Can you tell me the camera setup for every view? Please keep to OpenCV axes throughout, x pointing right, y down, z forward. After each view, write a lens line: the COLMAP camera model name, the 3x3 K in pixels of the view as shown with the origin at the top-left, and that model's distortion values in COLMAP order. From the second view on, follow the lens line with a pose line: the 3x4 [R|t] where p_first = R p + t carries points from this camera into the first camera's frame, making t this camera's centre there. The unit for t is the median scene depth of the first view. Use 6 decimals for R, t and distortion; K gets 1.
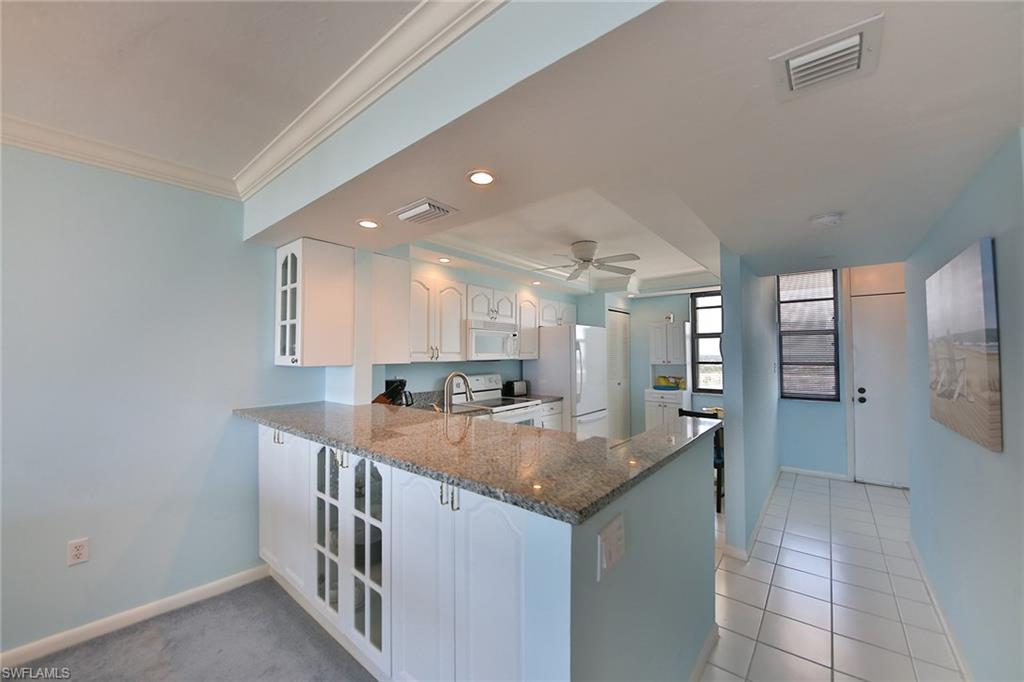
lens RADIAL K [[382.7, 0, 510.1], [0, 382.7, 341.1], [0, 0, 1]] dist [-0.030404, -0.000311]
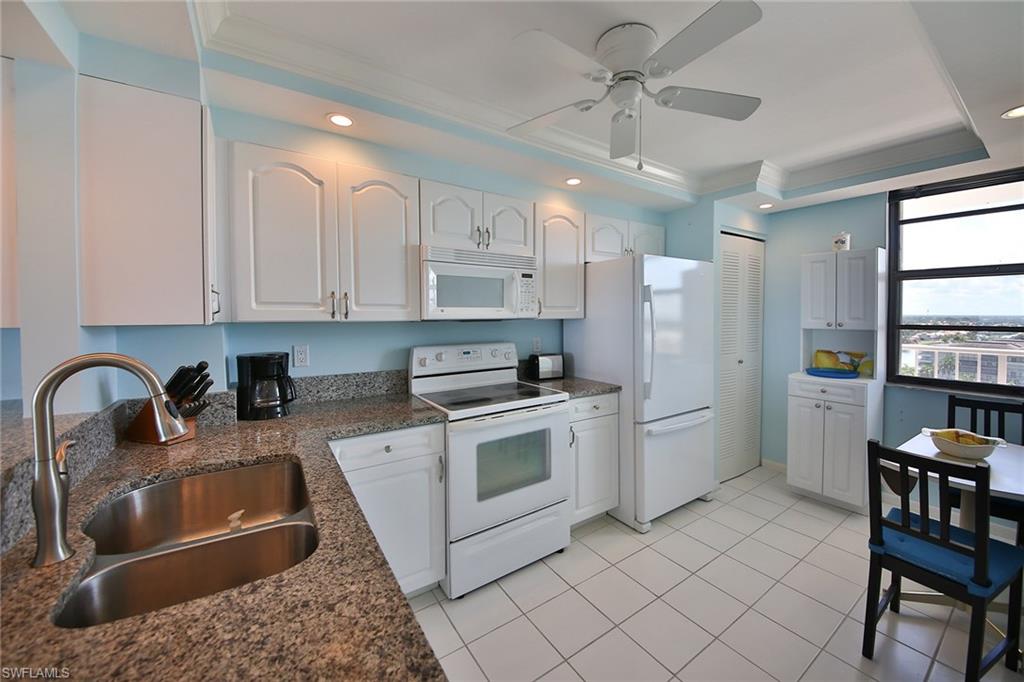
lens RADIAL K [[430.5, 0, 512.5], [0, 430.5, 325.7], [0, 0, 1]] dist [0.012486, -0.045136]
pose [[0.969268, 0.007494, -0.245891, 0.134584], [0.007291, 0.998222, 0.059164, 0.019109], [0.245897, -0.059139, 0.967490, 0.345456]]
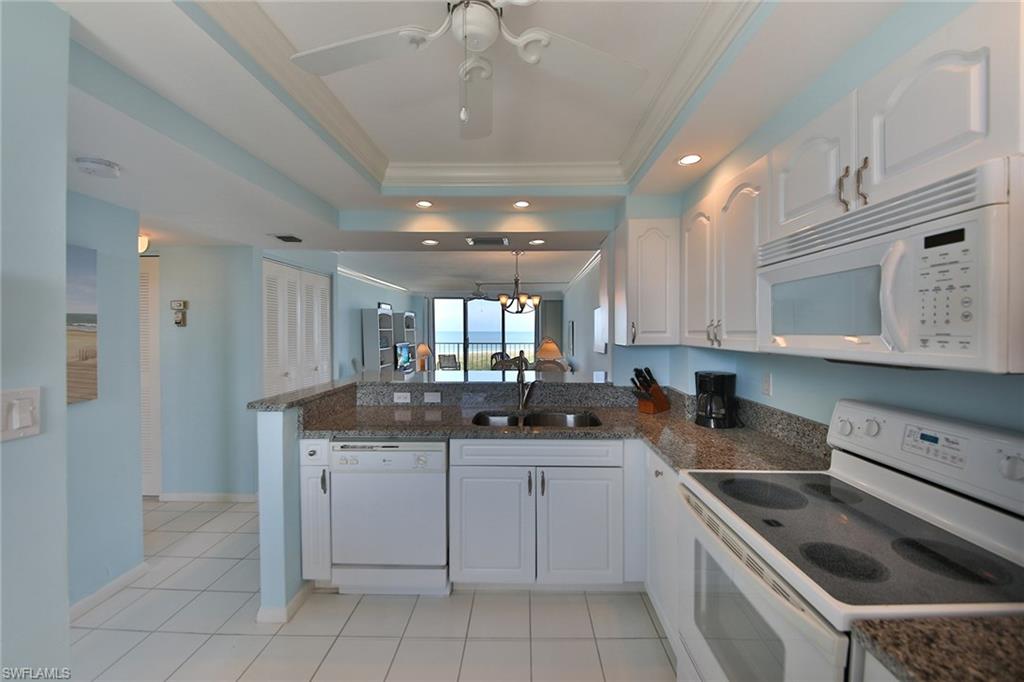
lens RADIAL K [[382.7, 0, 510.1], [0, 382.7, 341.1], [0, 0, 1]] dist [-0.030404, -0.000311]
pose [[-0.780283, 0.016970, -0.625196, 0.260199], [0.016400, 0.999843, 0.006671, 0.027298], [0.625211, -0.005048, -0.780439, 0.914955]]
